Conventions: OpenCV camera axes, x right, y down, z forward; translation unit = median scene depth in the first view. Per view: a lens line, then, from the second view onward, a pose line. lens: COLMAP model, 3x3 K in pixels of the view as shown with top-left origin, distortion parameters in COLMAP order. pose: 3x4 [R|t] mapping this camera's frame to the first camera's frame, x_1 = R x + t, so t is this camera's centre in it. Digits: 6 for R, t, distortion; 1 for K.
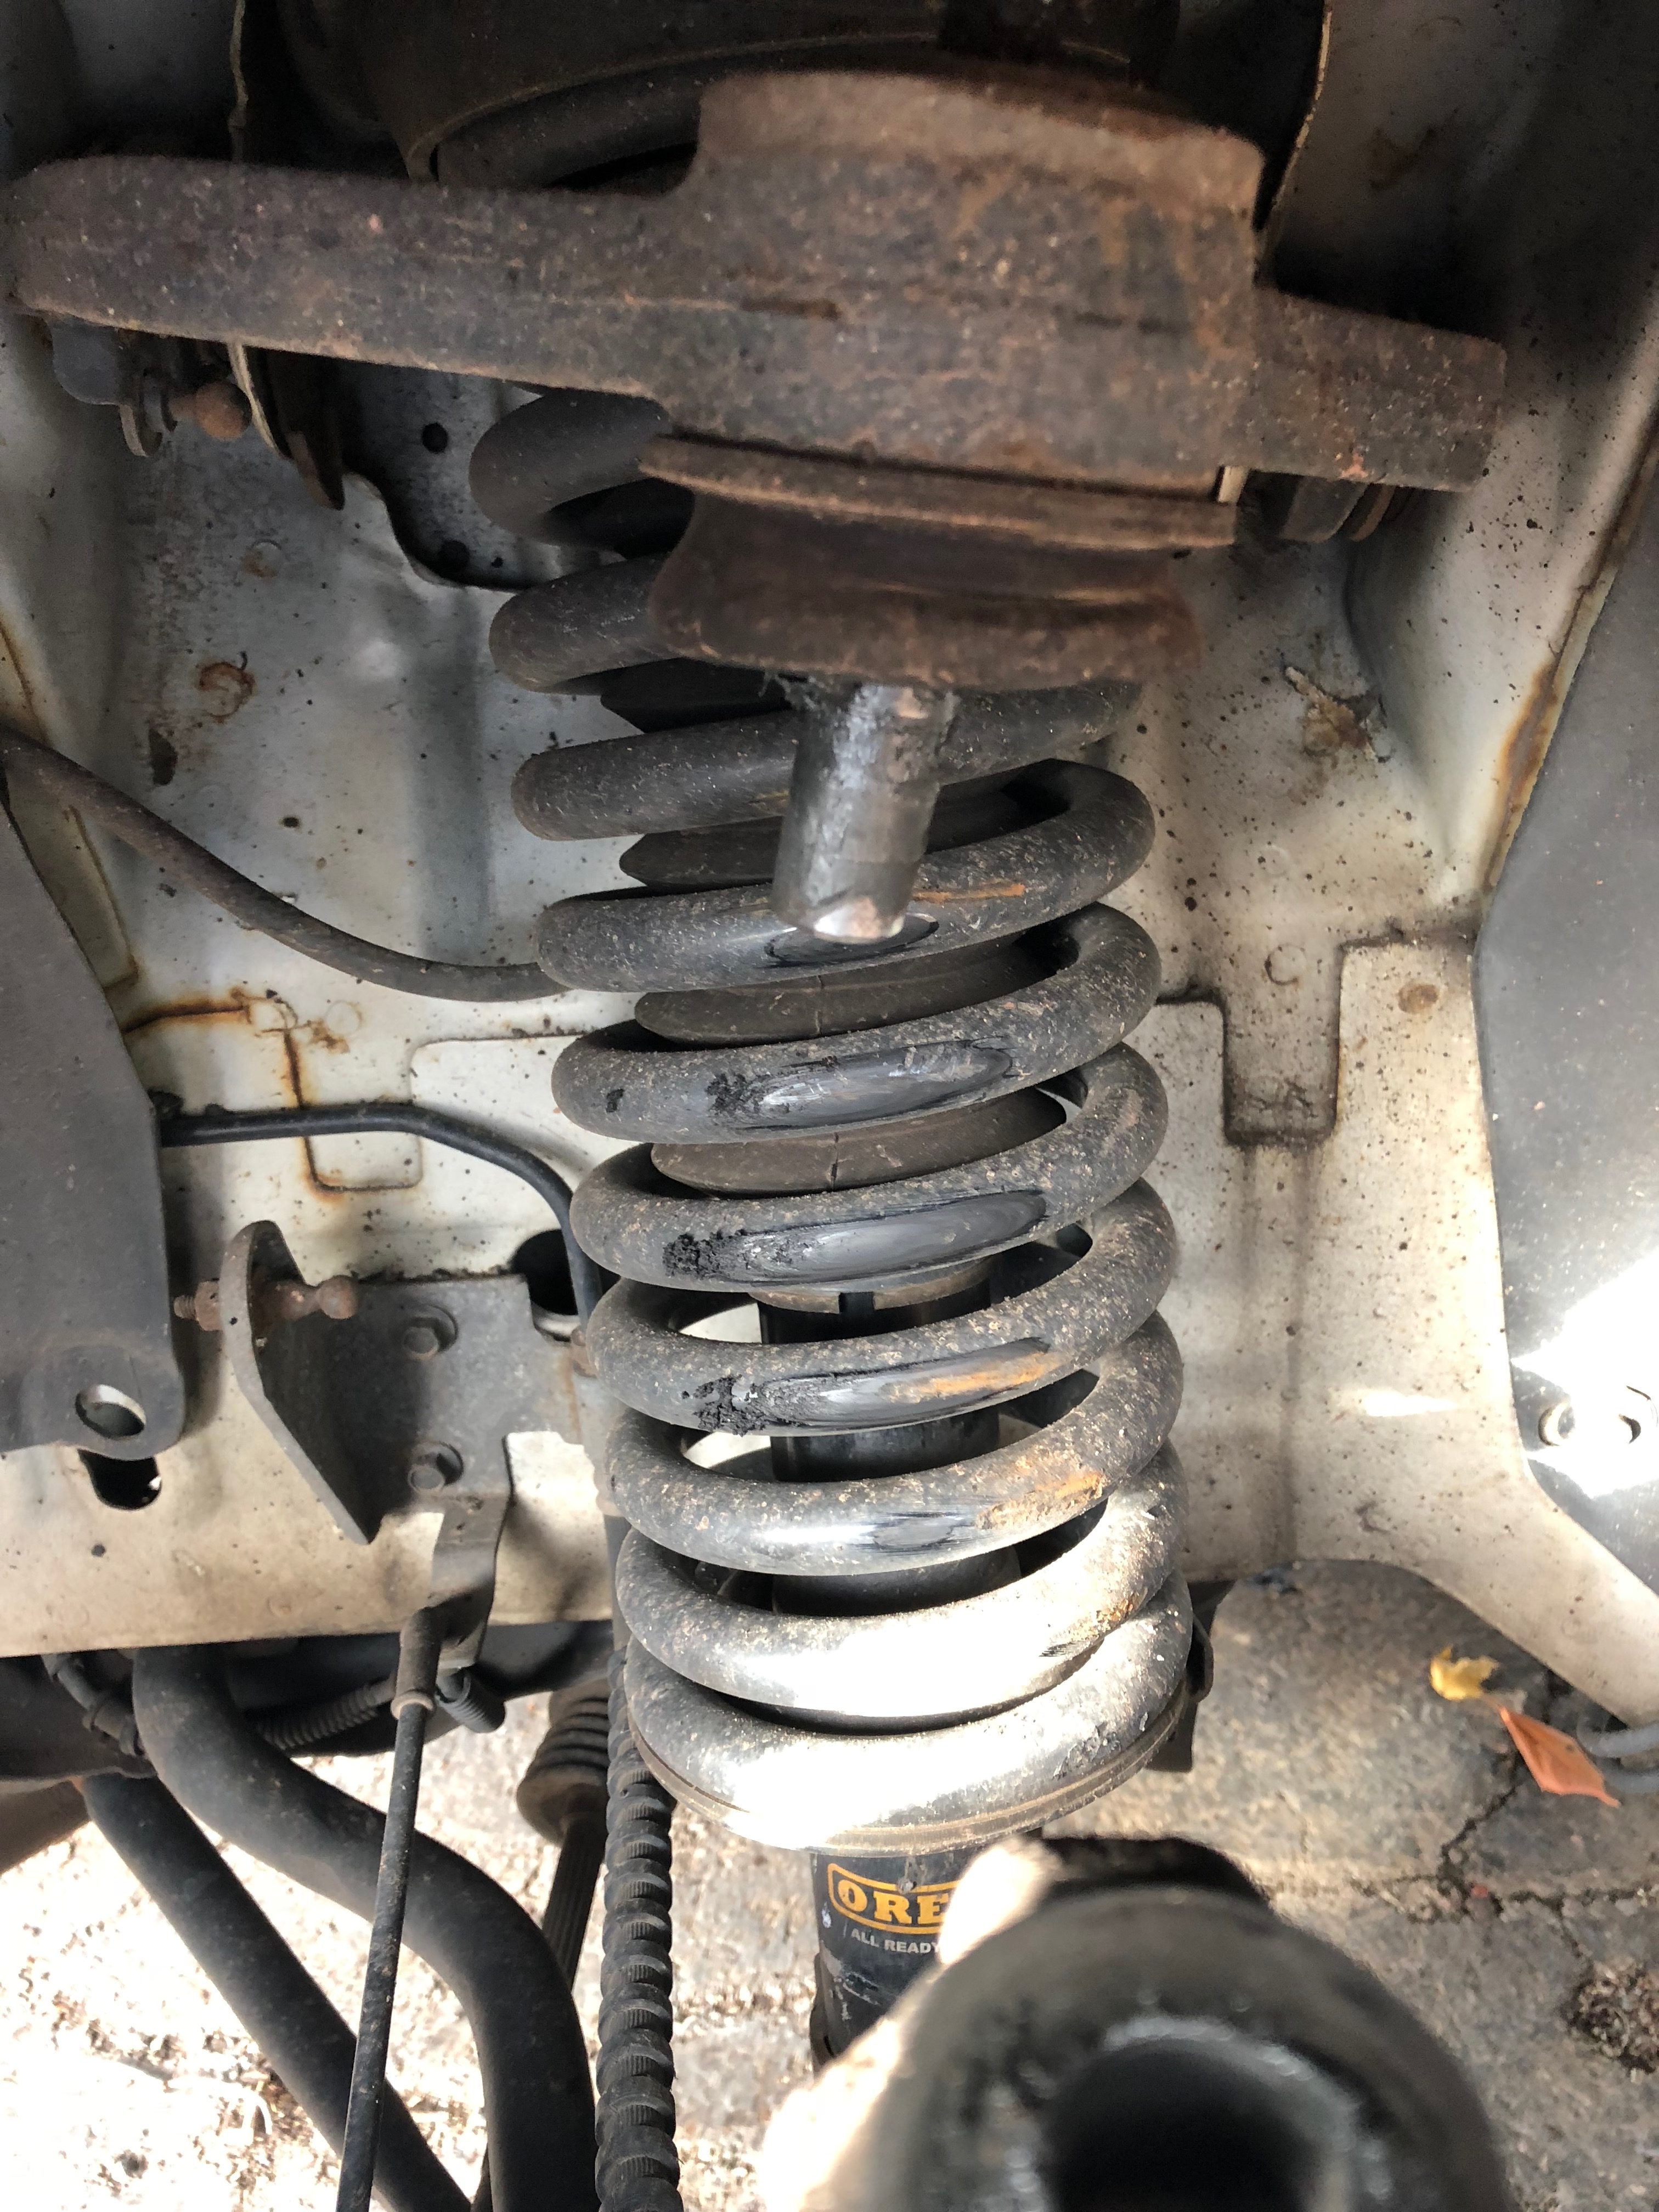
lens RADIAL K [[1881.2, 0, 829.5], [0, 1881.2, 1106.0], [0, 0, 1]] dist [-0.005656, -0.008936]
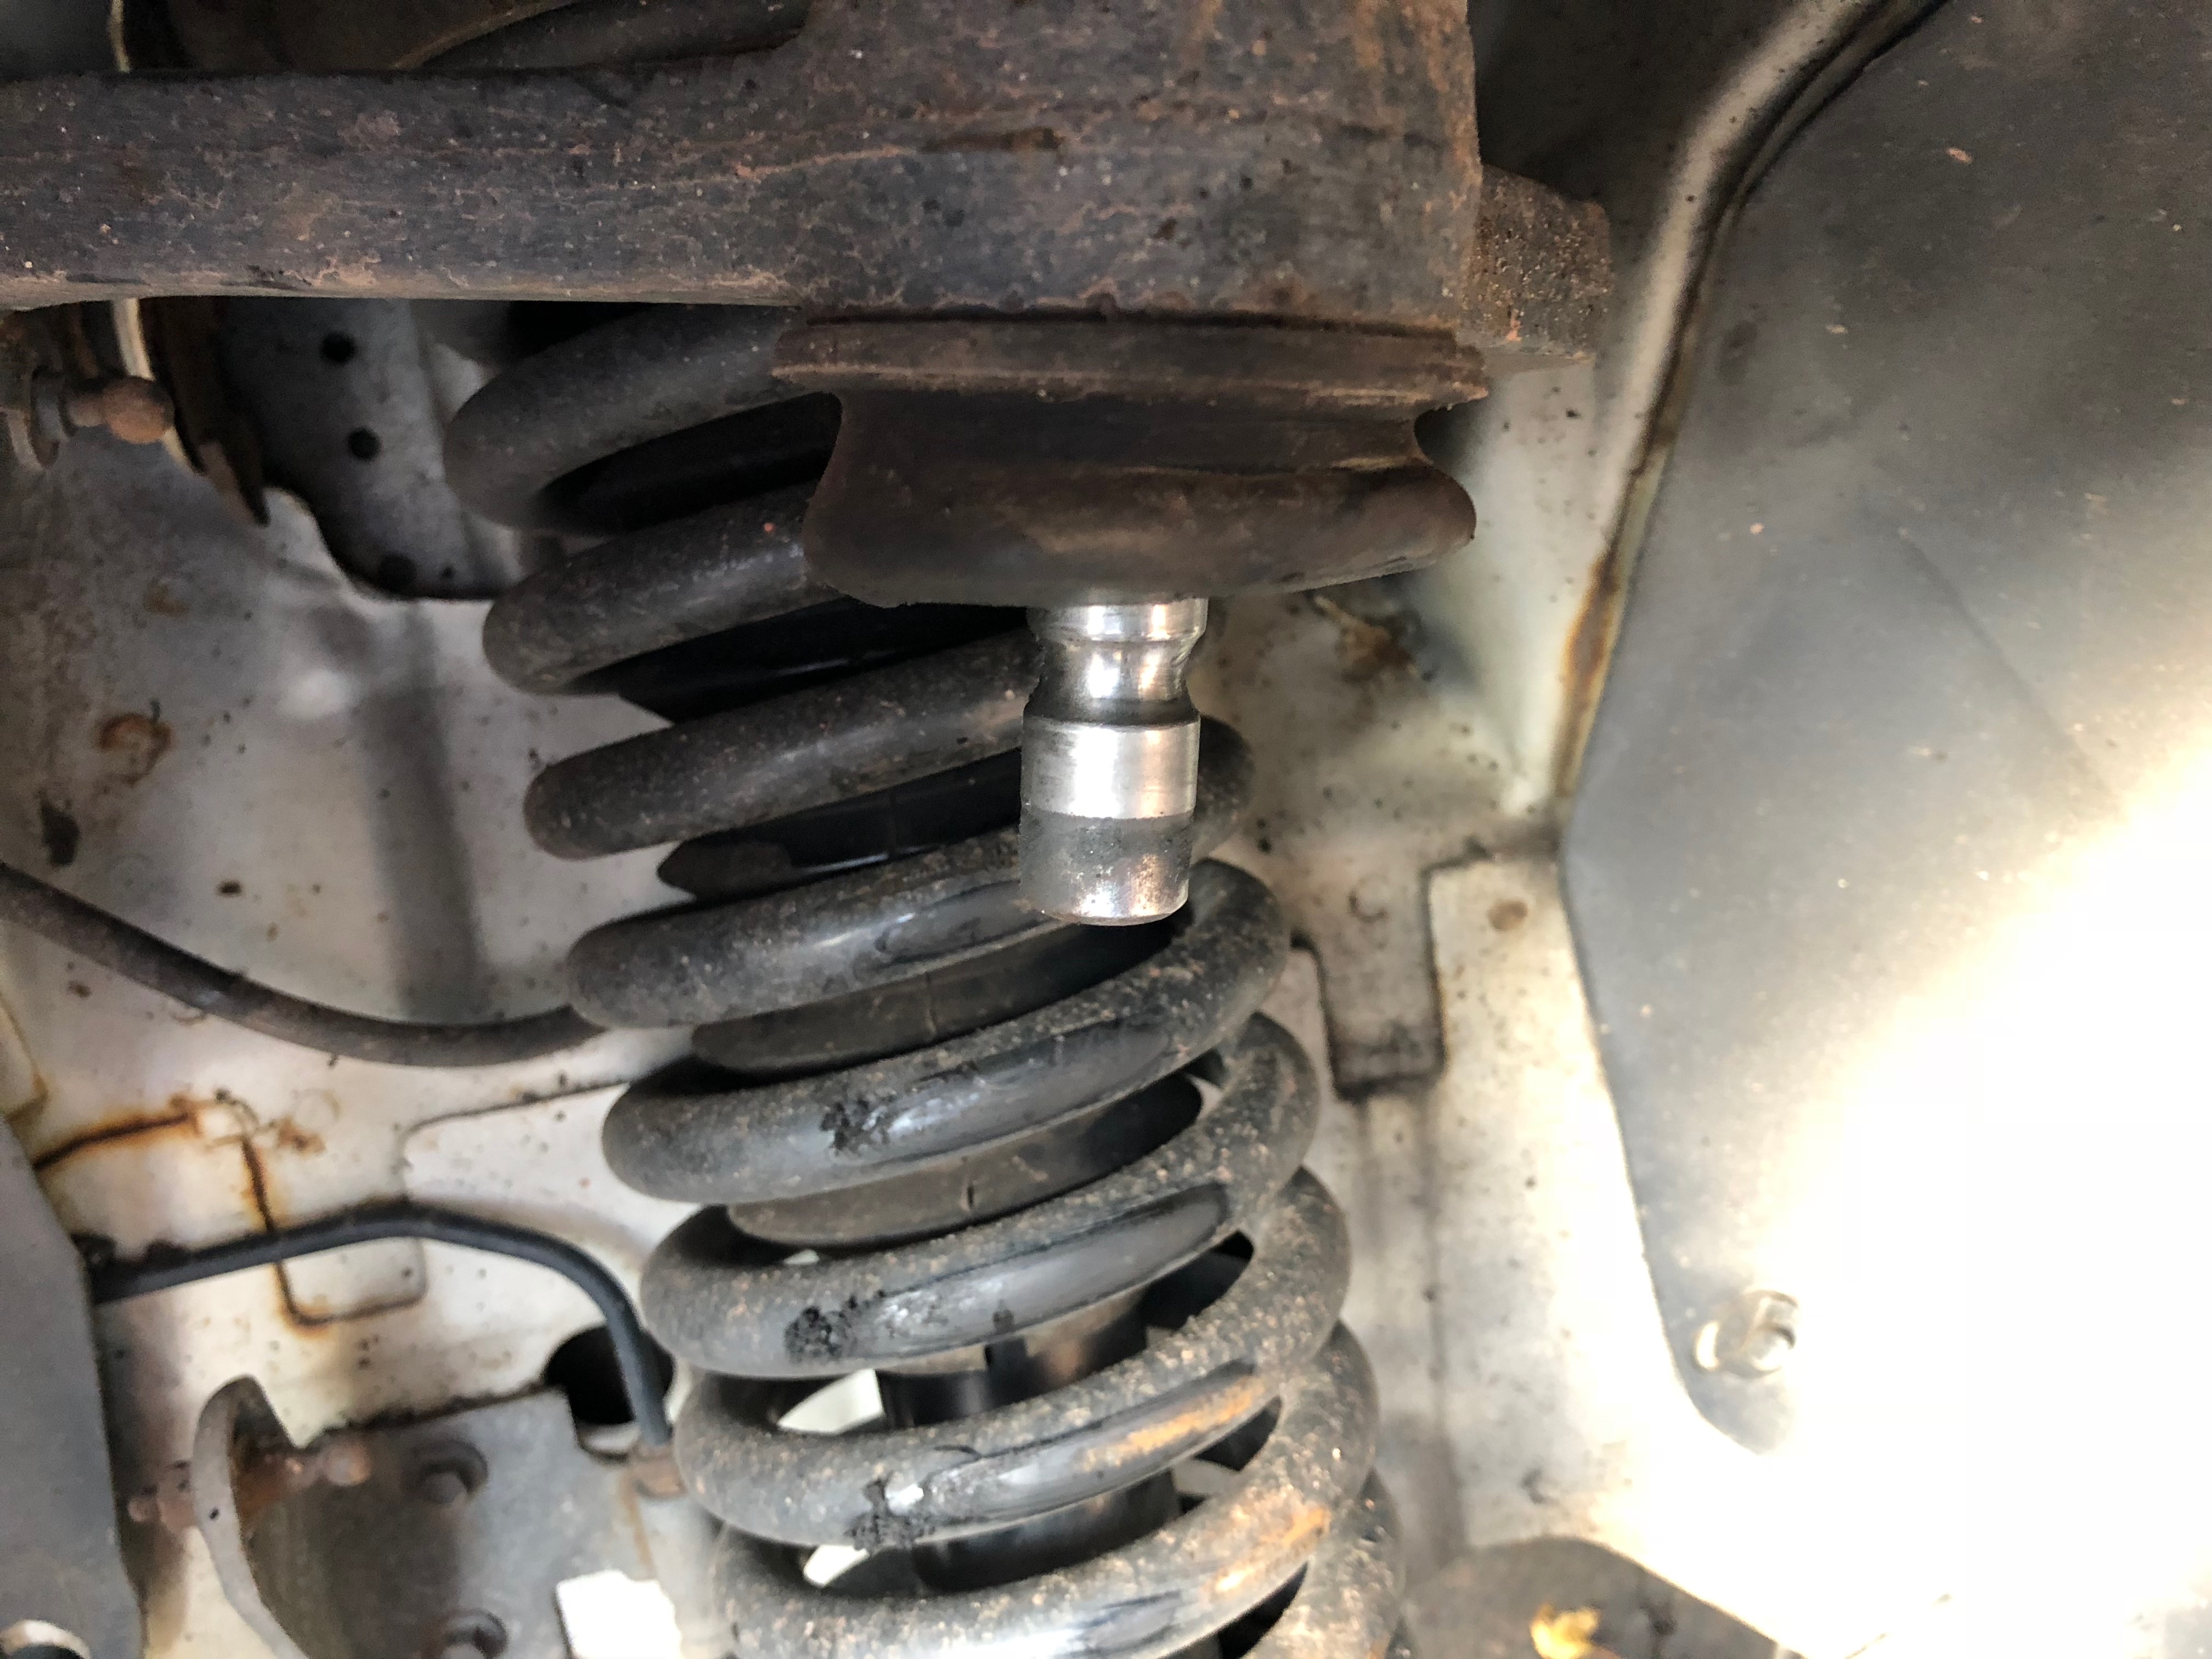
lens RADIAL K [[1873.7, 0, 1074.5], [0, 1873.7, 792.3], [0, 0, 1]] dist [-0.005137, -0.013573]
pose [[0.973100, -0.121096, 0.195988, -0.084183], [0.151594, 0.977160, -0.148918, -0.011758], [-0.173478, 0.174623, 0.969233, 0.122541]]
